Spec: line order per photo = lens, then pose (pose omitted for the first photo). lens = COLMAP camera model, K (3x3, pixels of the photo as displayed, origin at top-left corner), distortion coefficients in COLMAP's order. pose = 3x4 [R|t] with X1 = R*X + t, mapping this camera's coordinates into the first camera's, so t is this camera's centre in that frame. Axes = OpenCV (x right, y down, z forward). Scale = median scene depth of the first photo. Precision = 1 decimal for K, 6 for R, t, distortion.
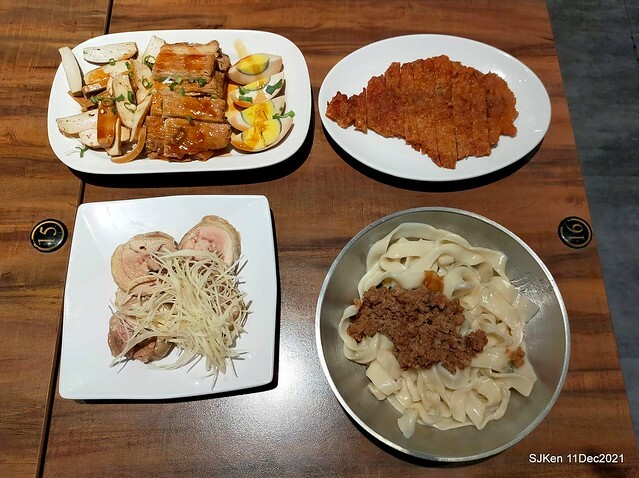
lens RADIAL K [[513.8, 0, 318.1], [0, 513.8, 241.4], [0, 0, 1]] dist [-0.037474, -0.022854]
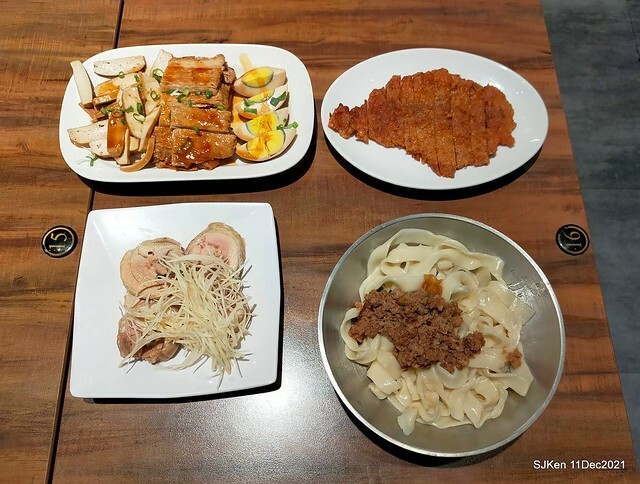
lens RADIAL K [[529.7, 0, 316.8], [0, 529.7, 243.2], [0, 0, 1]] dist [-0.035097, -0.038379]
pose [[0.999976, 0.000751, -0.006870, -0.000289], [-0.000962, 0.999529, -0.030657, 0.022593], [0.006844, 0.030663, 0.999506, -0.057222]]
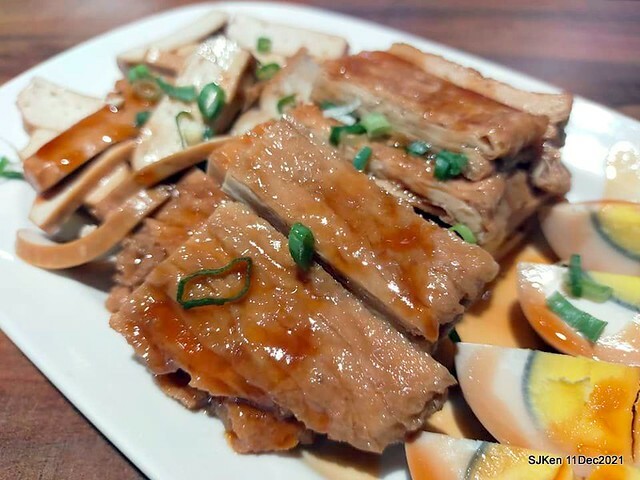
lens RADIAL K [[514.6, 0, 318.5], [0, 514.6, 237.8], [0, 0, 1]] dist [-0.037474, -0.022854]
pose [[0.757889, 0.451435, -0.470969, -0.143685], [-0.603958, 0.758461, -0.244893, -0.188837], [0.246658, 0.470047, 0.847476, 0.797647]]
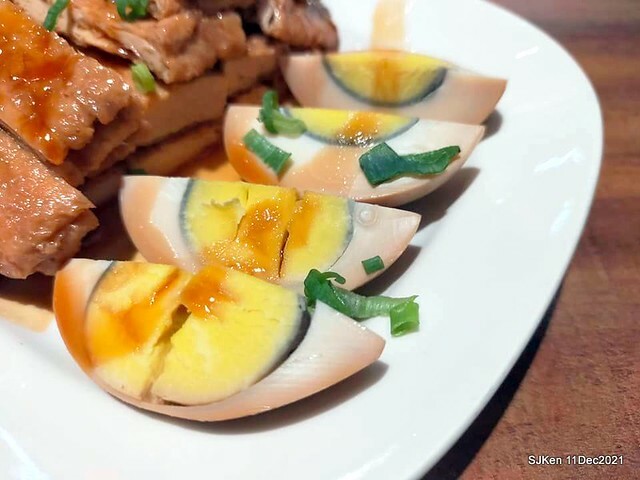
lens RADIAL K [[514.6, 0, 324.8], [0, 514.6, 241.0], [0, 0, 1]] dist [-0.037474, -0.022854]
pose [[0.795163, 0.461566, -0.393284, -0.014724], [-0.554965, 0.815304, -0.165203, -0.233326], [0.244394, 0.349622, 0.904453, 0.851362]]
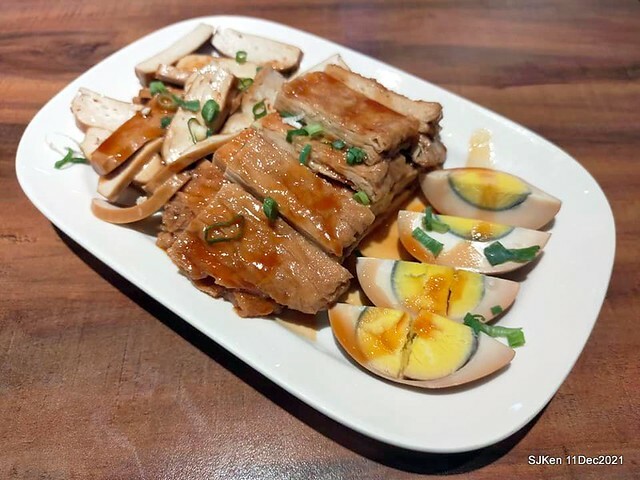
lens RADIAL K [[514.6, 0, 310.0], [0, 514.6, 231.1], [0, 0, 1]] dist [-0.037474, -0.022854]
pose [[0.783666, 0.477904, -0.396831, -0.060307], [-0.573687, 0.801804, -0.167310, -0.171808], [0.238223, 0.358772, 0.902514, 0.637571]]
